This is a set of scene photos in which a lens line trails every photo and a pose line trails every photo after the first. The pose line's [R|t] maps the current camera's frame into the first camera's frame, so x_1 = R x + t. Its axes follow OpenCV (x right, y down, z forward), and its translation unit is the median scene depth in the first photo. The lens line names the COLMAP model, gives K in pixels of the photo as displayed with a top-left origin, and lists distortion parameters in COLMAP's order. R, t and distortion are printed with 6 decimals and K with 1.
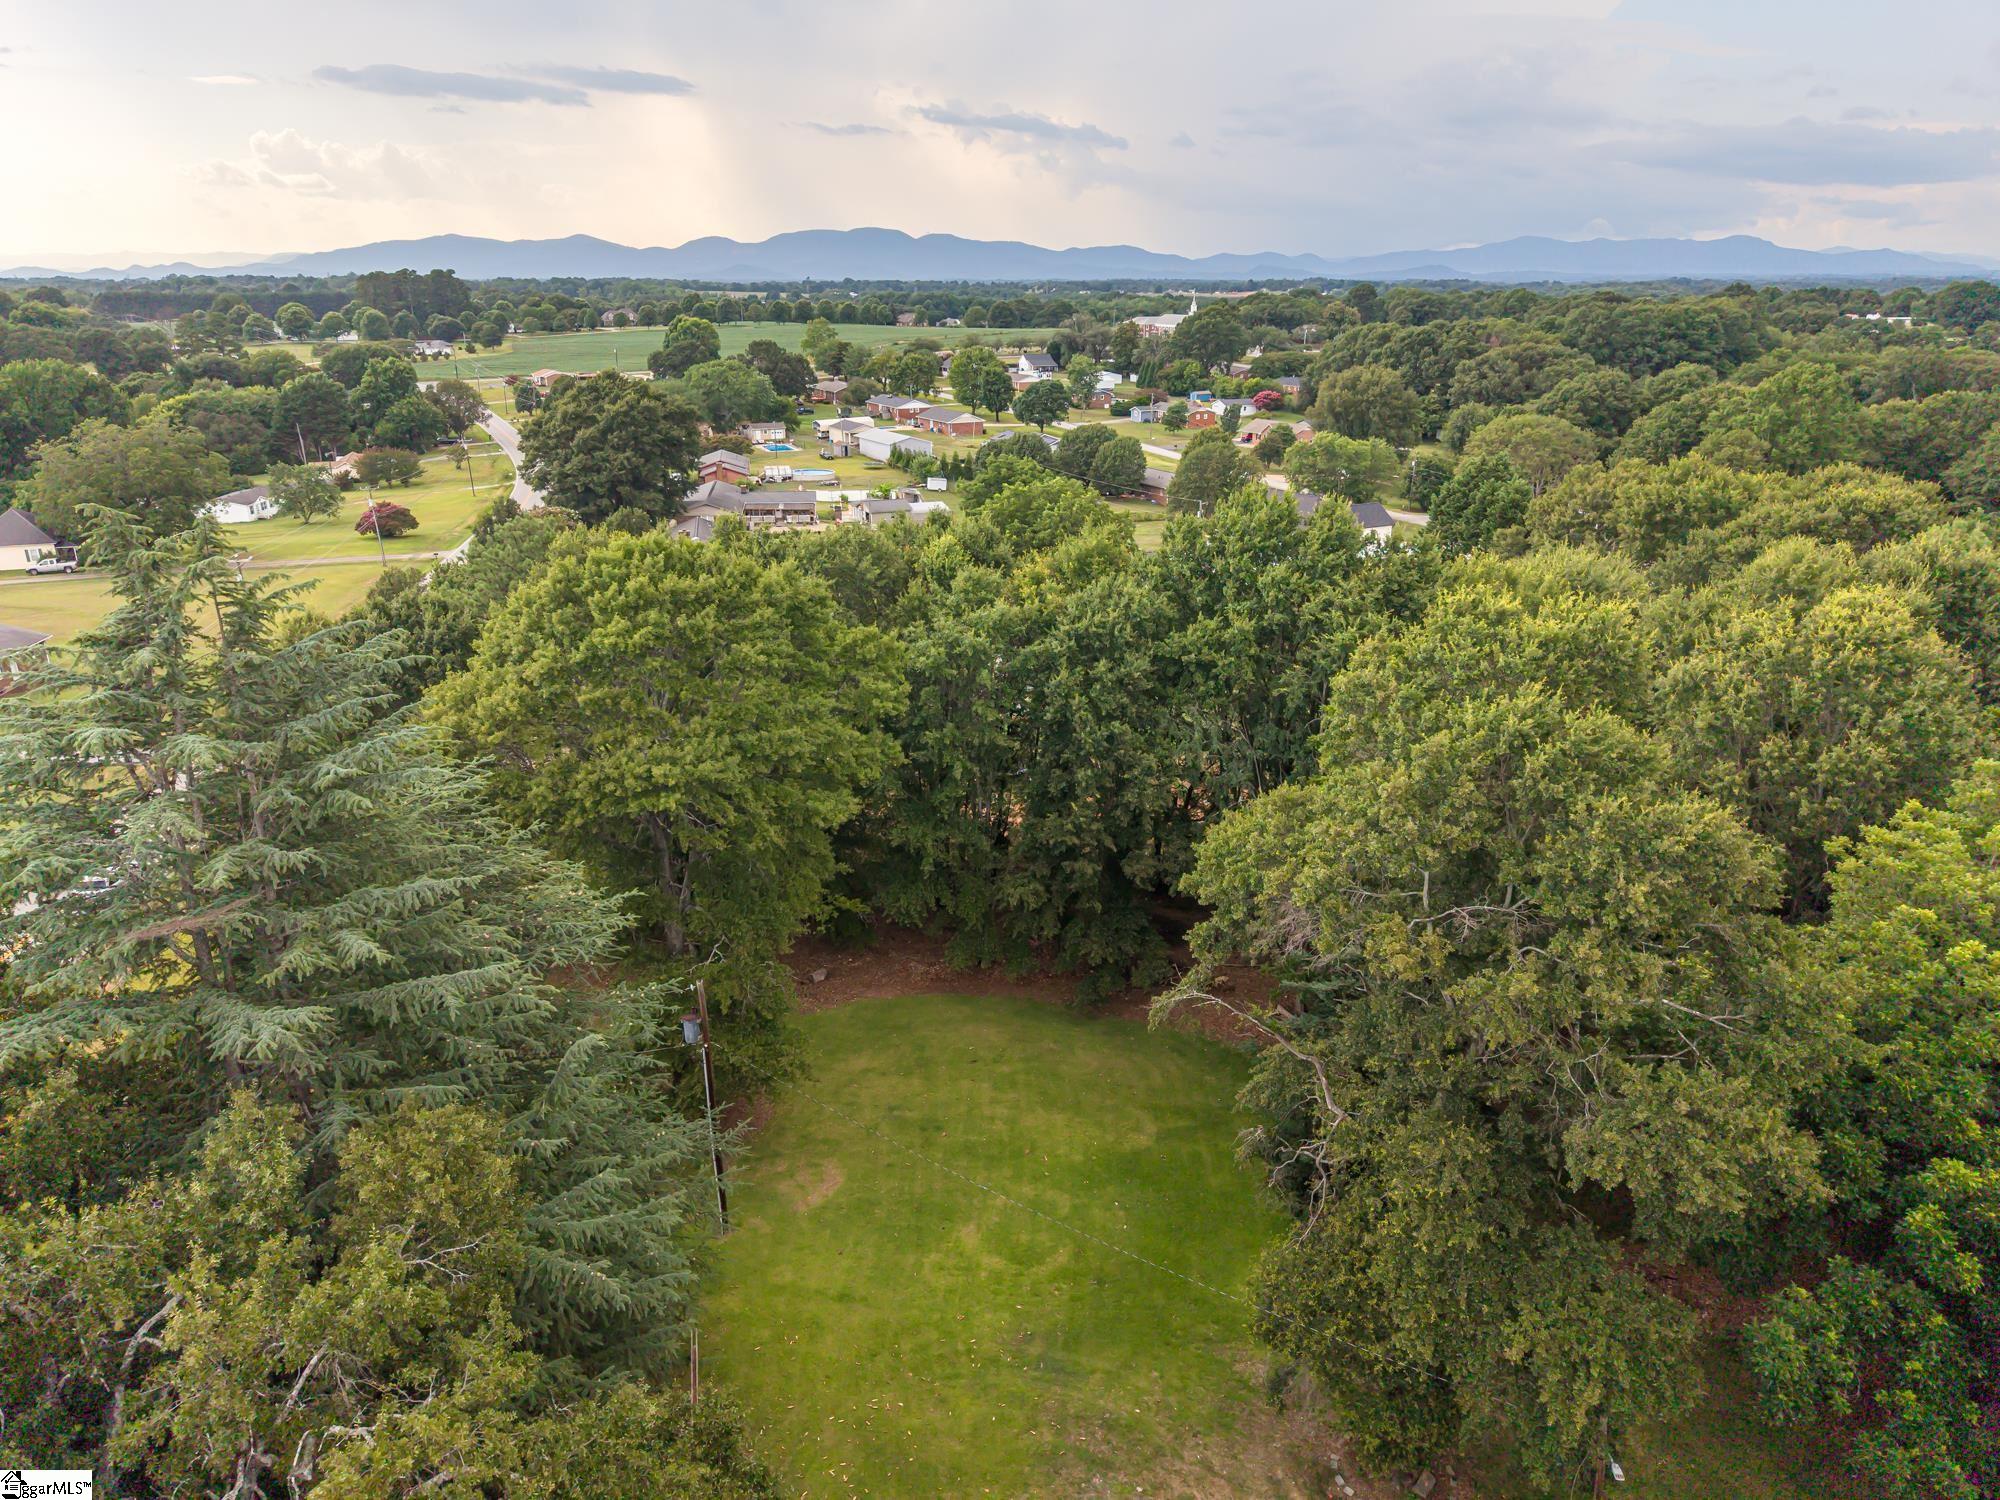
lens RADIAL K [[1329.1, 0, 1000.0], [0, 1329.1, 750.0], [0, 0, 1]] dist [0.046917, -0.038754]
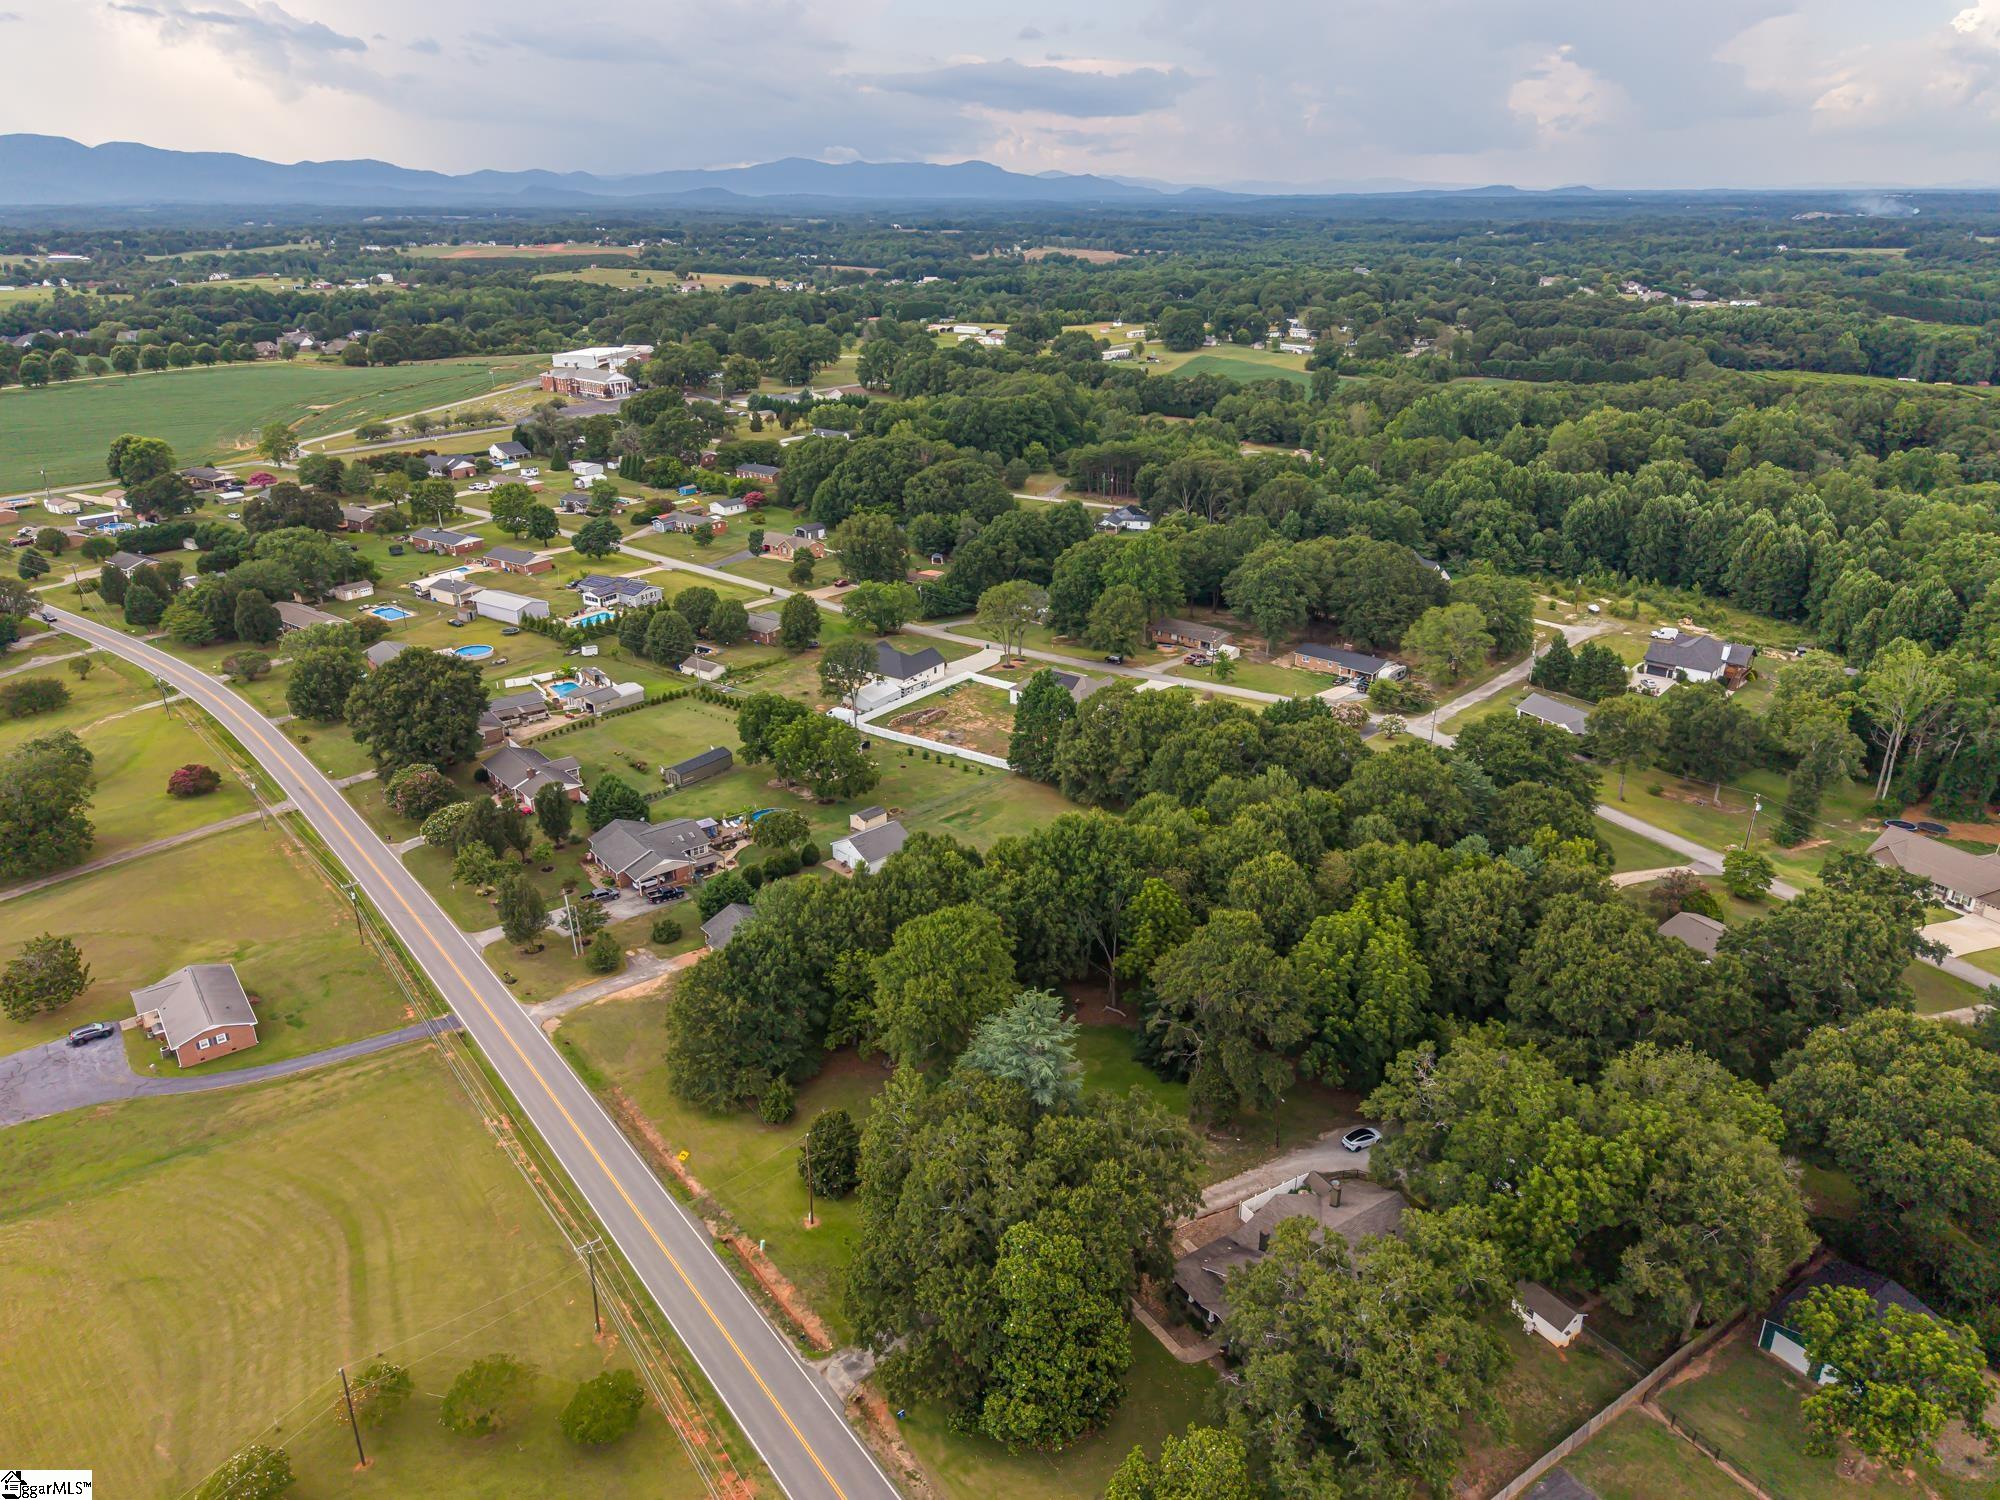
lens RADIAL K [[1335.9, 0, 1003.1], [0, 1335.9, 786.0], [0, 0, 1]] dist [0.006529, 0.000774]
pose [[0.879086, -0.192489, 0.436069, -0.249921], [0.157943, 0.980783, 0.114533, -0.137227], [-0.449735, -0.031810, 0.892595, -0.298848]]
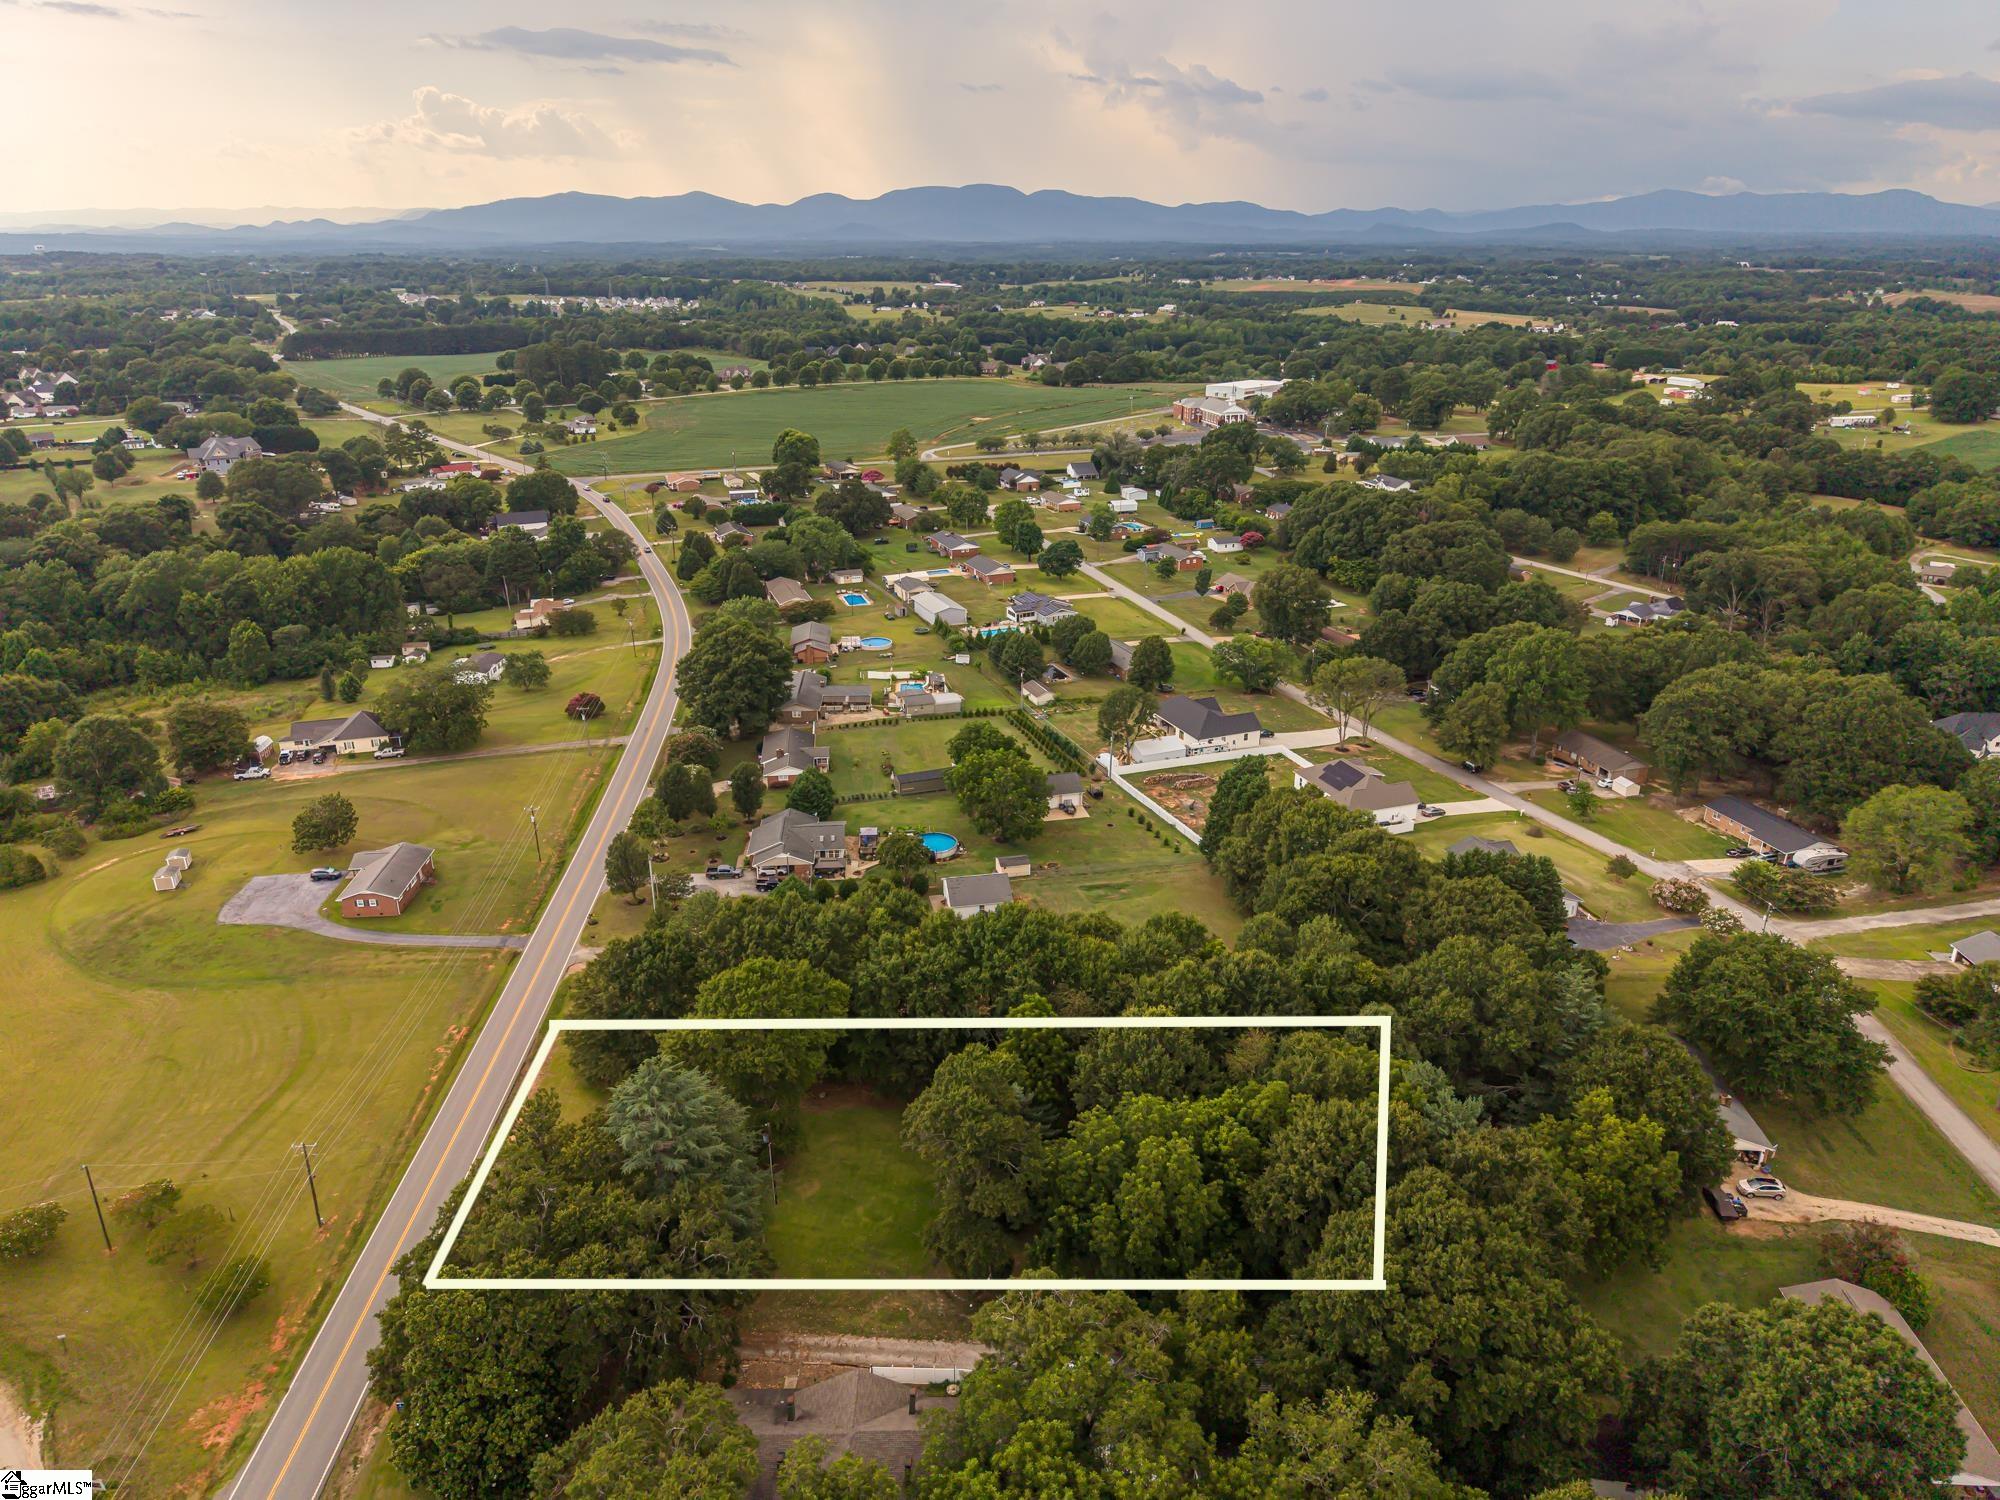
lens RADIAL K [[1329.1, 0, 1000.0], [0, 1329.1, 750.0], [0, 0, 1]] dist [0.046917, -0.038754]
pose [[0.996887, 0.028818, -0.073390, 0.083735], [-0.026503, 0.999126, 0.032319, -0.132164], [0.074257, -0.030274, 0.996779, -0.330307]]
